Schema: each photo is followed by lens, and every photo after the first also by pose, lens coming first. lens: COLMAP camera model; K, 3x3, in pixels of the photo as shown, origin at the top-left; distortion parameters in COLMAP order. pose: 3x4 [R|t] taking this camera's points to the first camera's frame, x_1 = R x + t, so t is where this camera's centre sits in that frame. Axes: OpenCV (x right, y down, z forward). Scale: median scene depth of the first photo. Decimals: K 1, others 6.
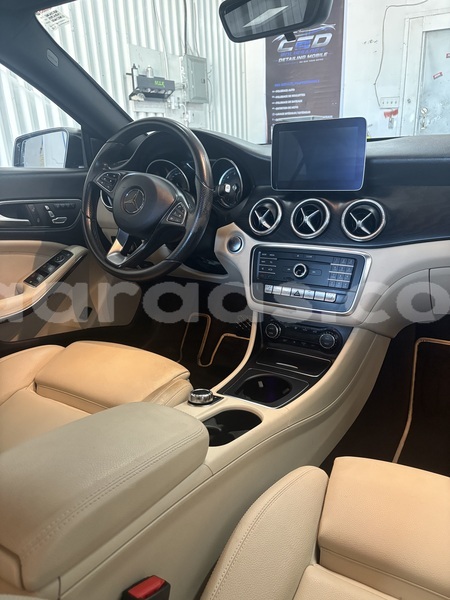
lens RADIAL K [[441.2, 0, 233.6], [0, 441.2, 299.5], [0, 0, 1]] dist [0.036179, -0.067225]
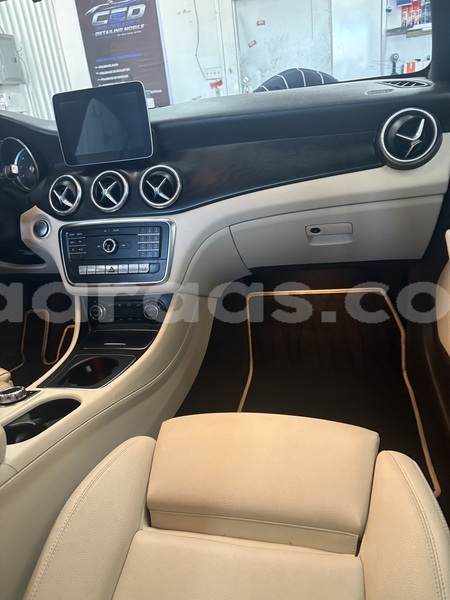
lens RADIAL K [[441.2, 0, 233.6], [0, 441.2, 299.5], [0, 0, 1]] dist [0.036179, -0.067225]
pose [[0.950138, -0.177996, 0.256036, 0.132443], [0.167075, 0.983867, 0.063973, 0.032115], [-0.263292, -0.018006, 0.964548, -0.013627]]
